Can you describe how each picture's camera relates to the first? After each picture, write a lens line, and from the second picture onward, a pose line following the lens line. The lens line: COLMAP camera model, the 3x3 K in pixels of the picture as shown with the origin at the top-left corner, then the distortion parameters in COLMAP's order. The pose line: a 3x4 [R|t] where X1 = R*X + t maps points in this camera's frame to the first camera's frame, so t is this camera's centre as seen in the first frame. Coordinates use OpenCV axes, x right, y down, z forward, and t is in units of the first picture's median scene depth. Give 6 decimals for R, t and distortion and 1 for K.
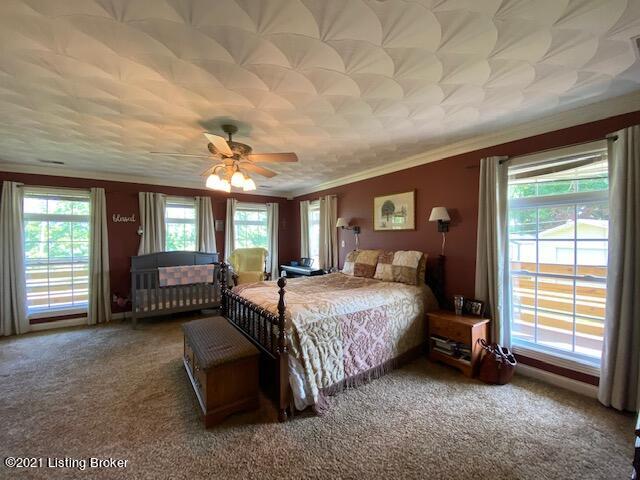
lens RADIAL K [[264.7, 0, 320.0], [0, 264.7, 240.0], [0, 0, 1]] dist [0.001265, -0.014058]
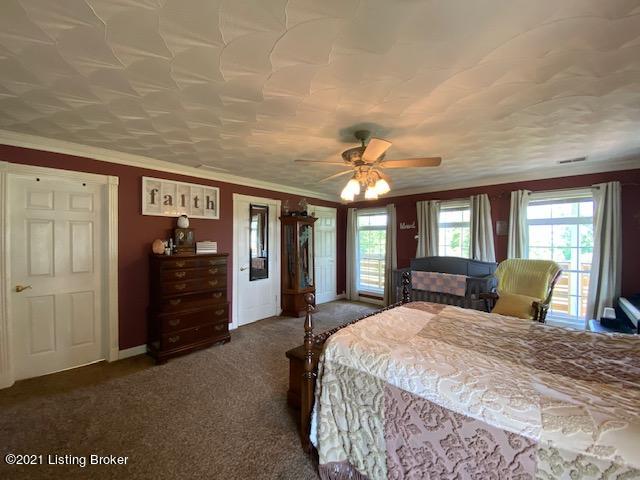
lens RADIAL K [[264.7, 0, 320.0], [0, 264.7, 240.0], [0, 0, 1]] dist [0.001265, -0.014058]
pose [[0.166183, 0.008518, -0.986058, 0.359976], [-0.007353, 0.999946, 0.007399, -0.024878], [0.986067, 0.006021, 0.166237, 0.417047]]
